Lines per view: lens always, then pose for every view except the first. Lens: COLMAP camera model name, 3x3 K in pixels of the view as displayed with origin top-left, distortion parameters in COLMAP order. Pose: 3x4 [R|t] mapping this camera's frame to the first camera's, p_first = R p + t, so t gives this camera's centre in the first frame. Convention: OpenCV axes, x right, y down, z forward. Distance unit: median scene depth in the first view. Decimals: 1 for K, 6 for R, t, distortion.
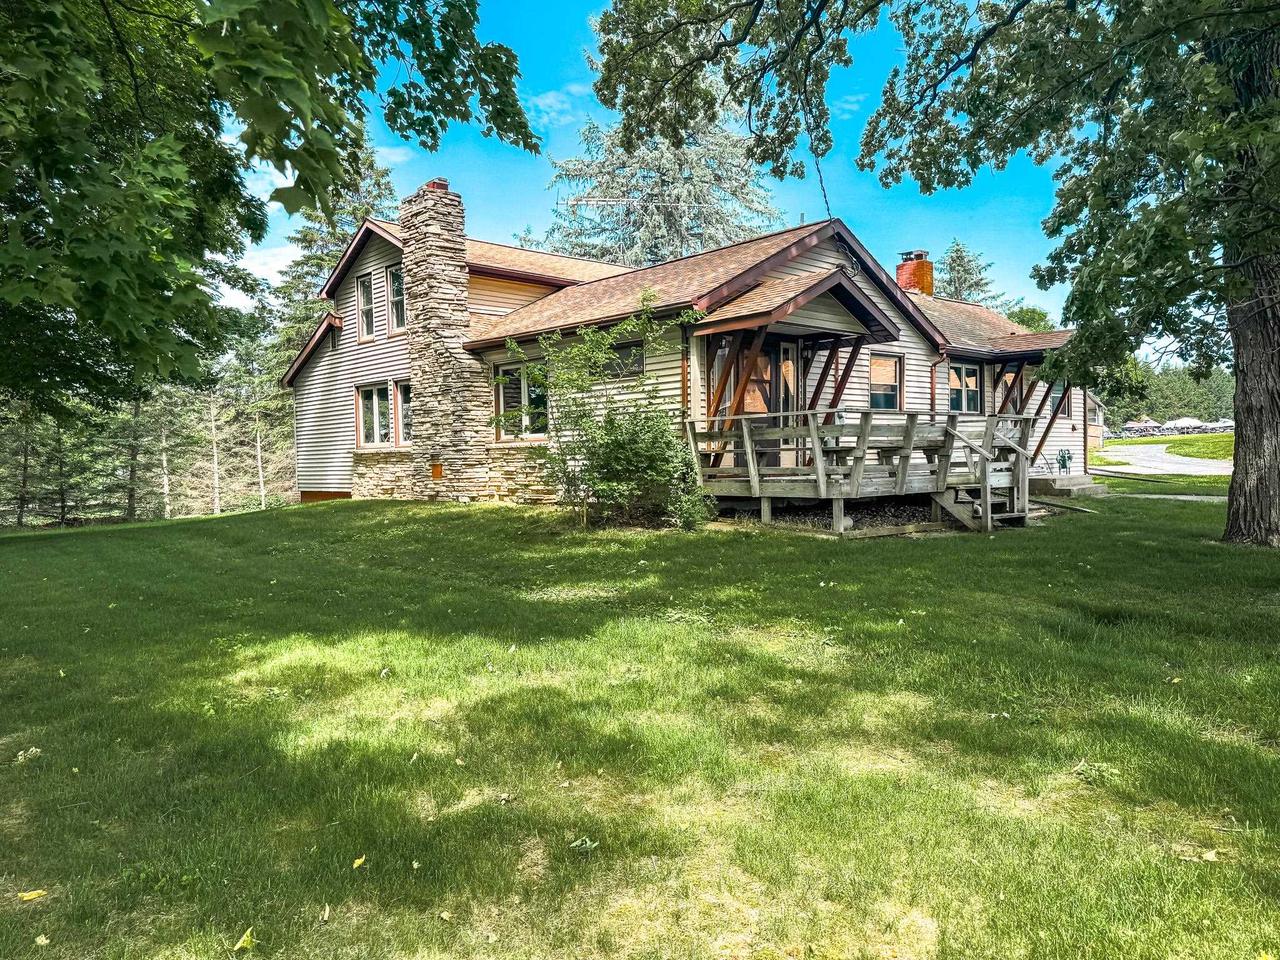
lens RADIAL K [[903.5, 0, 640.0], [0, 903.5, 480.0], [0, 0, 1]] dist [0.068325, -0.075690]
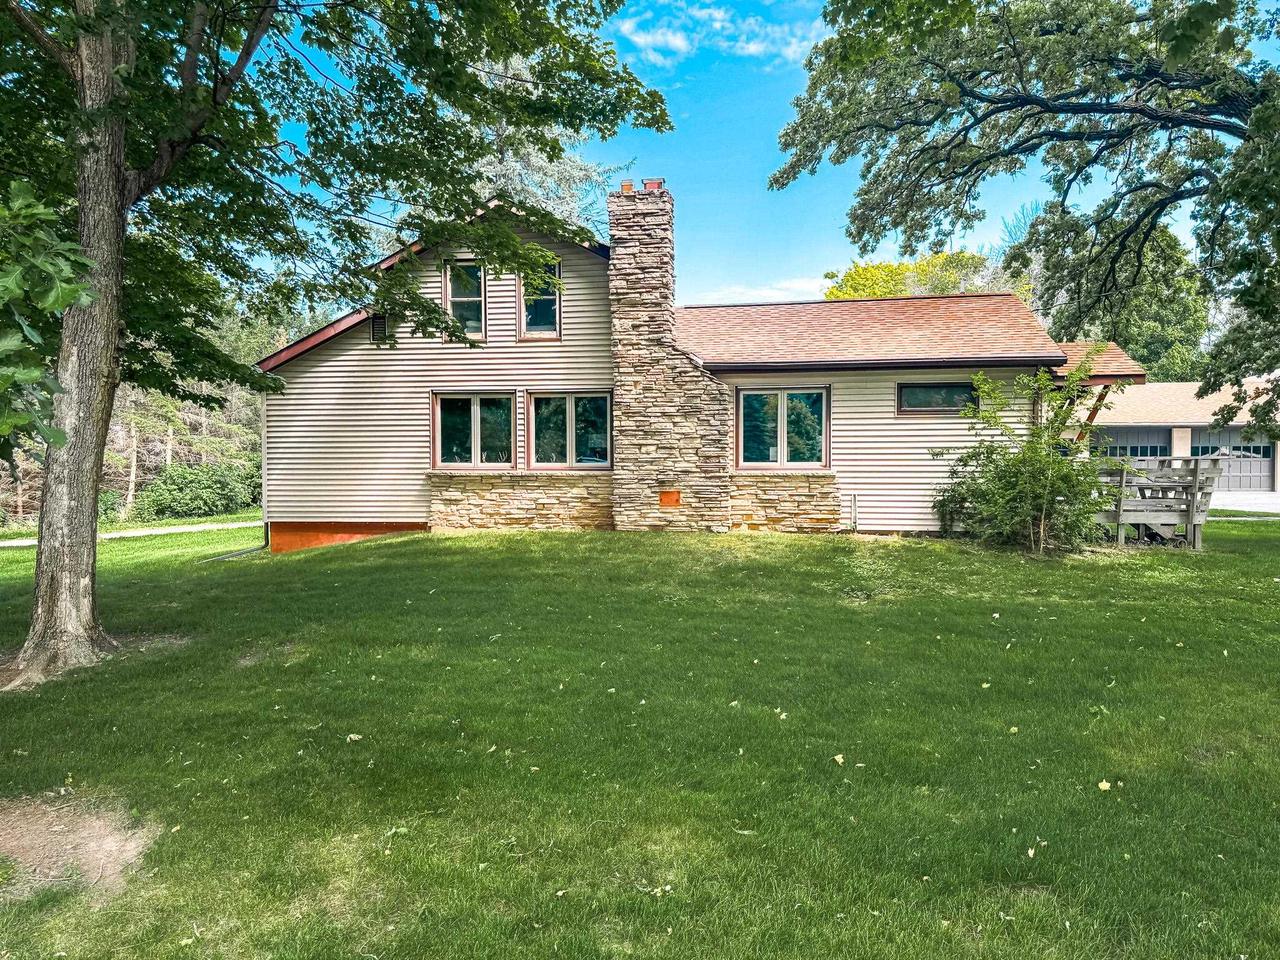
lens RADIAL K [[903.5, 0, 640.0], [0, 903.5, 480.0], [0, 0, 1]] dist [0.068325, -0.075690]
pose [[0.797575, 0.008159, 0.603164, -0.787626], [0.000667, 0.999896, -0.014407, -0.015514], [-0.603219, 0.011893, 0.797487, 0.287911]]
